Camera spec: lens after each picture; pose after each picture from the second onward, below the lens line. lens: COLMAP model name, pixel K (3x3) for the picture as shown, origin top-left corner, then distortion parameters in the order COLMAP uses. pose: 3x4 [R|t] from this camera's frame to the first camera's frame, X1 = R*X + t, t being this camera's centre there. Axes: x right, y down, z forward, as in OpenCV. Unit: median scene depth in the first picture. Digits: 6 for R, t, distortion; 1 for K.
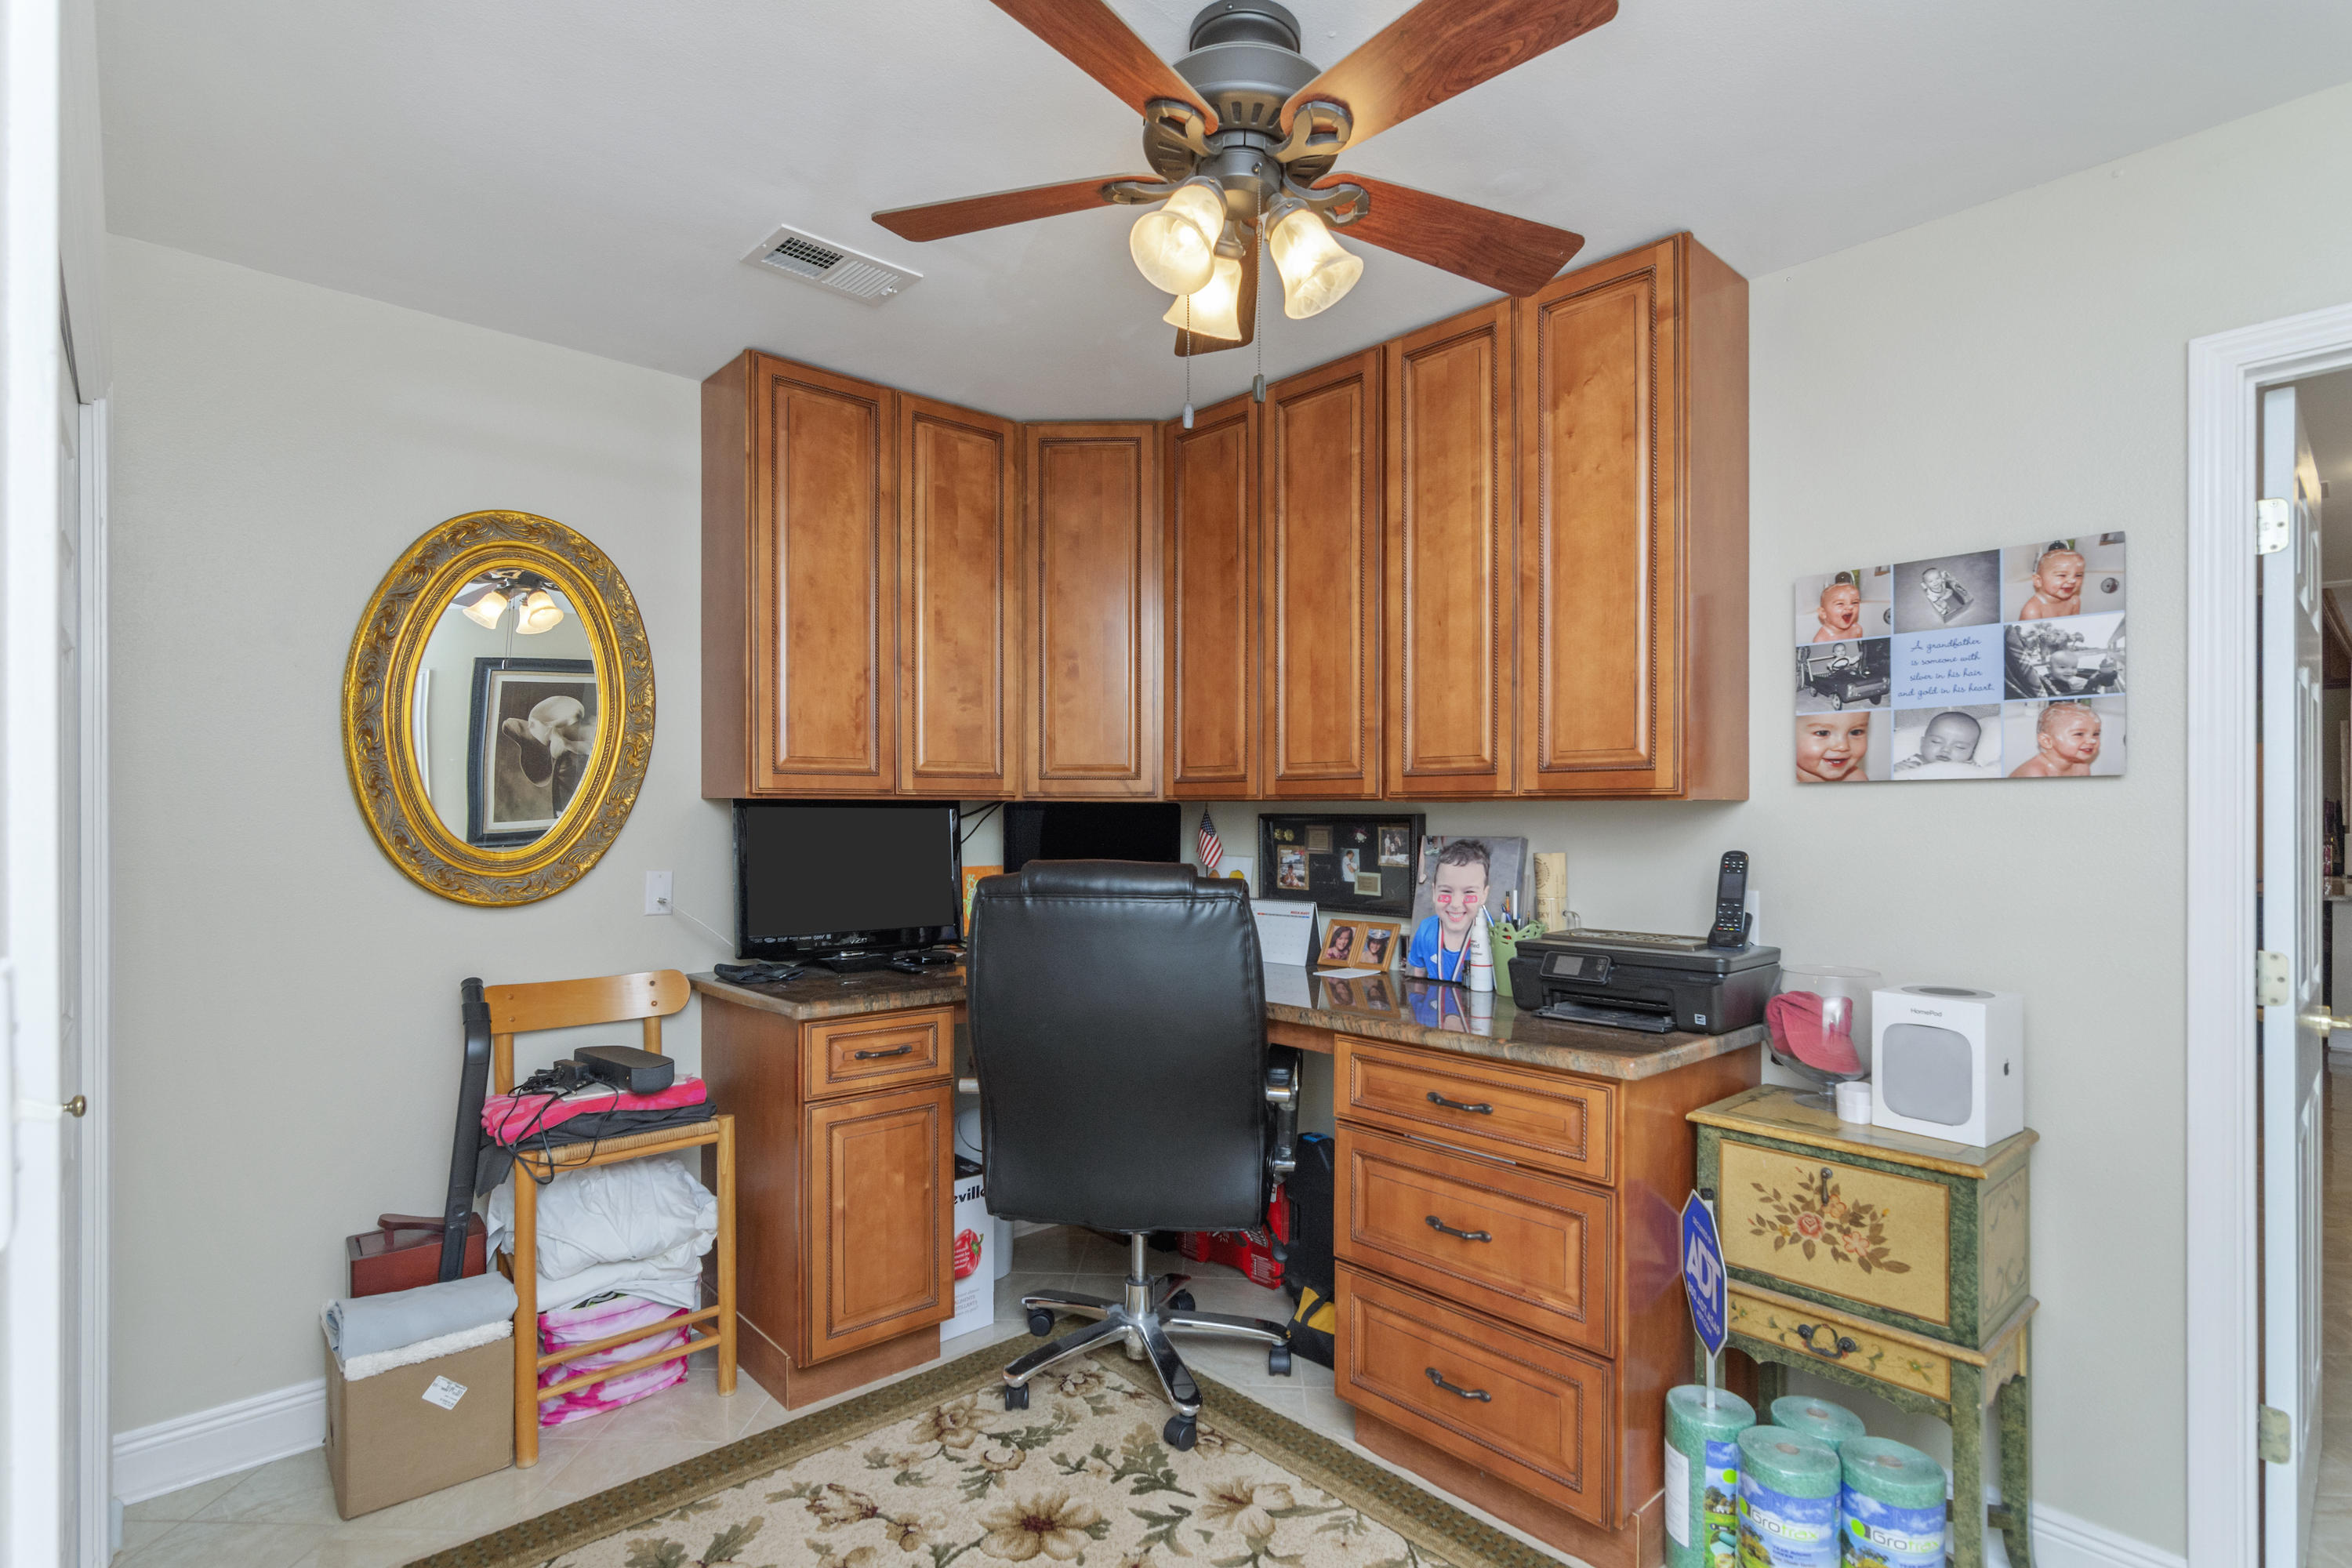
lens RADIAL K [[1137.5, 0, 1178.2], [0, 1137.5, 806.0], [0, 0, 1]] dist [0.007206, -0.001027]
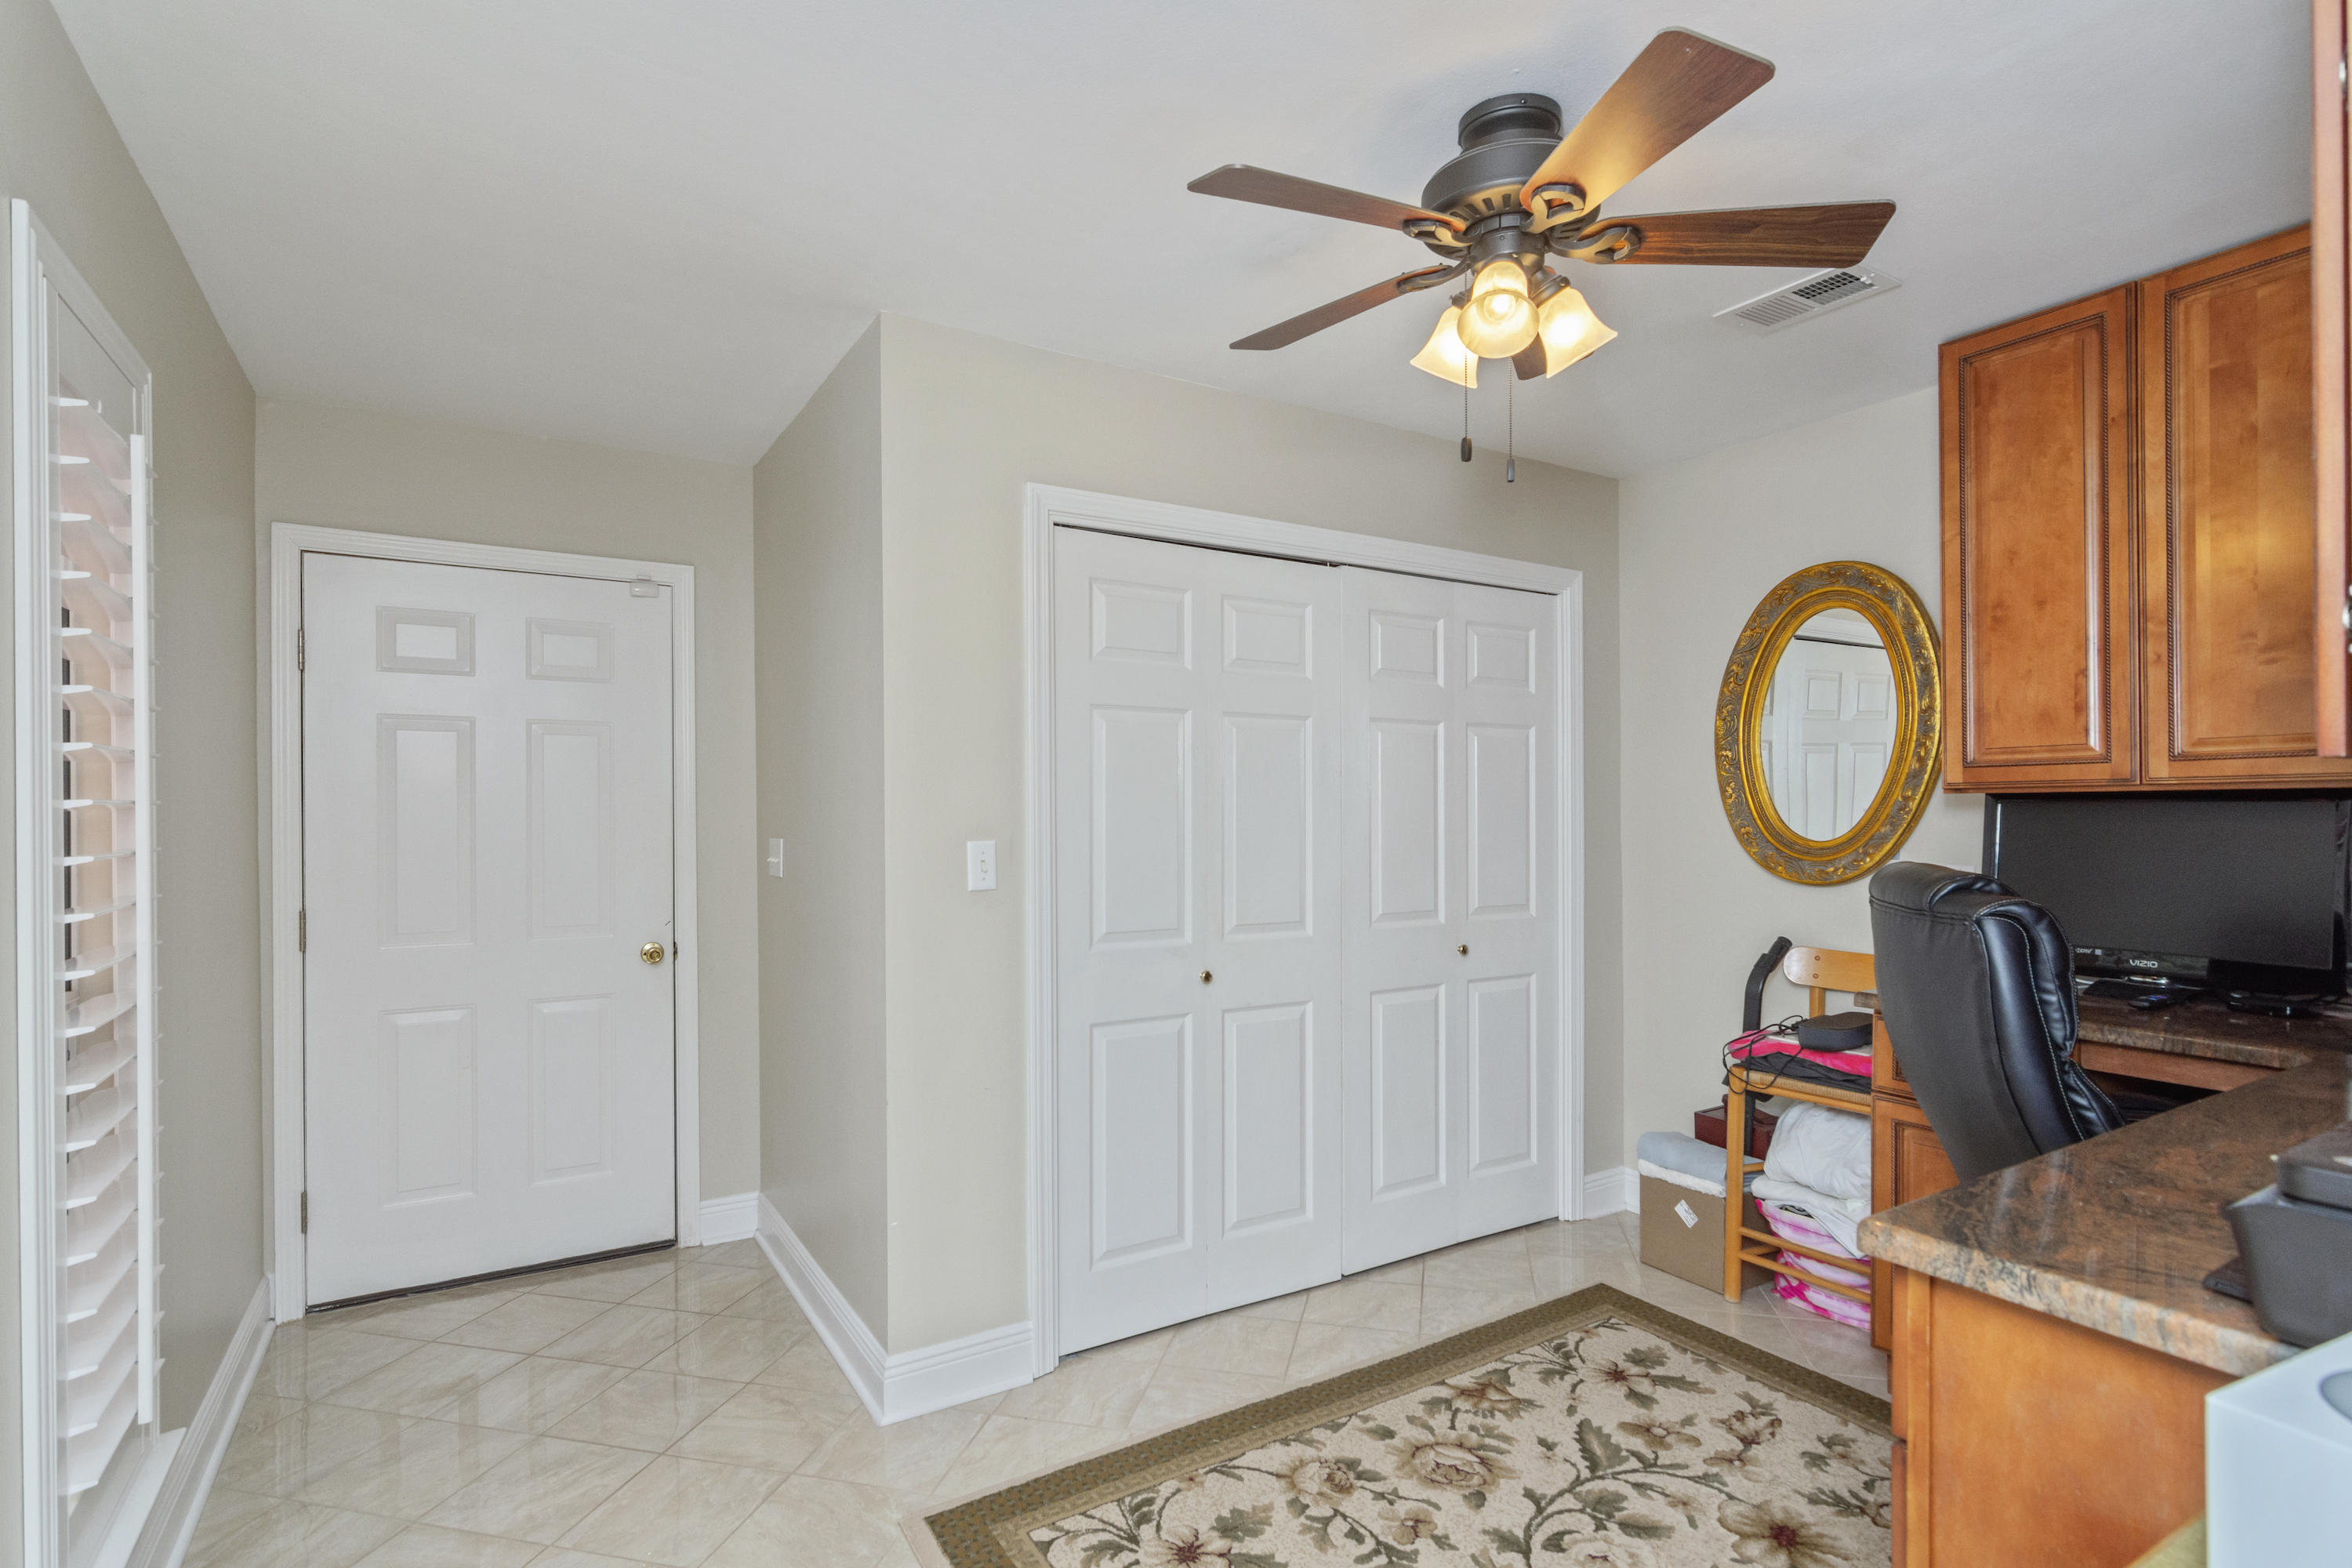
lens RADIAL K [[1137.5, 0, 1177.5], [0, 1137.5, 797.4], [0, 0, 1]] dist [0.007206, -0.001027]
pose [[-0.178183, -0.014744, -0.983887, 0.811495], [0.006963, 0.999844, -0.016244, 0.009479], [0.983973, -0.009745, -0.178052, 0.578425]]
